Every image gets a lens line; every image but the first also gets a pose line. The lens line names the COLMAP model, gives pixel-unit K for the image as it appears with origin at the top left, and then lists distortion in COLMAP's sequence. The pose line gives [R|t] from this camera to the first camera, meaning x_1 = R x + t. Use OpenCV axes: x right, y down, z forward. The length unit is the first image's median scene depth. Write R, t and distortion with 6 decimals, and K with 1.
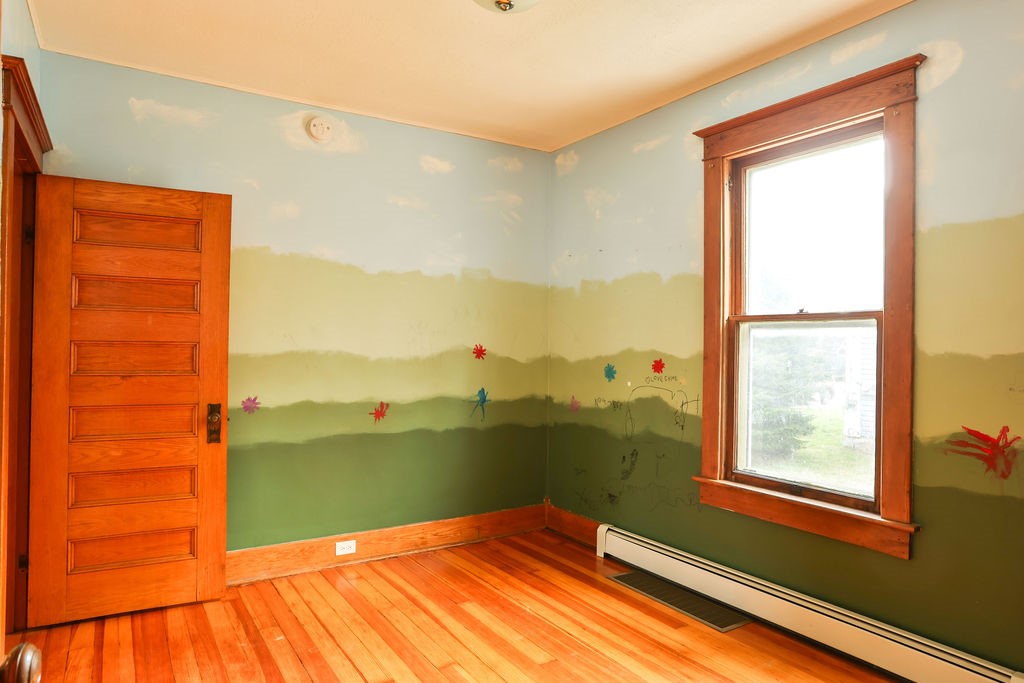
lens RADIAL K [[644.9, 0, 512.0], [0, 644.9, 341.5], [0, 0, 1]] dist [-0.048330, 0.000024]
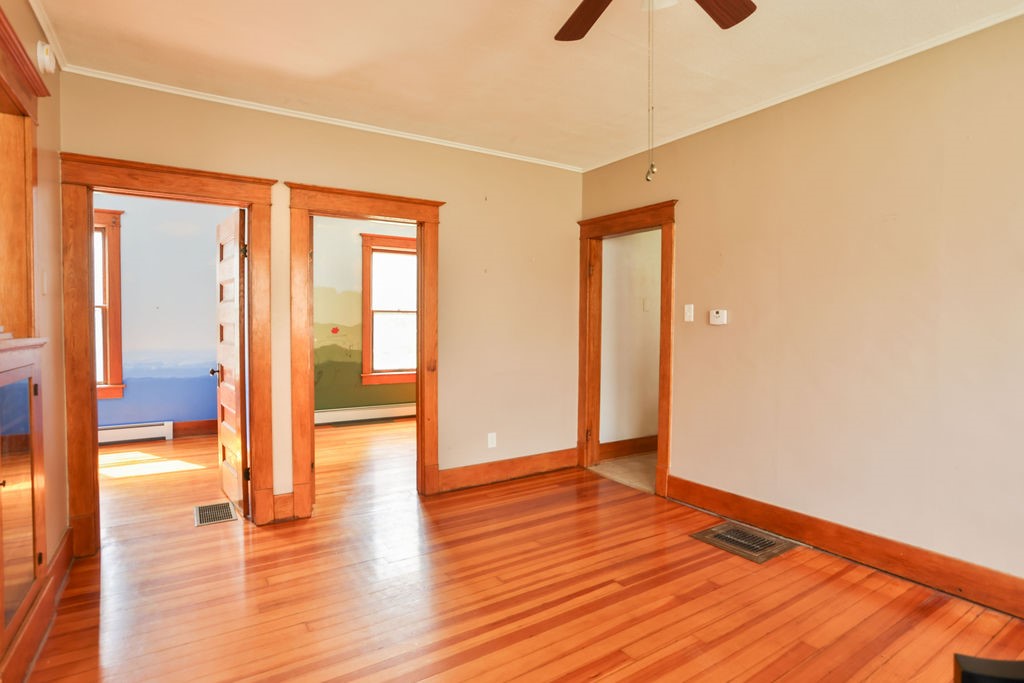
lens RADIAL K [[524.6, 0, 512.0], [0, 524.6, 341.5], [0, 0, 1]] dist [-0.068976, 0.034236]
pose [[-0.009313, -0.047479, 0.998829, -1.637271], [-0.011941, 0.998806, 0.047367, -0.017579], [-0.999885, -0.011485, -0.009869, 0.420132]]
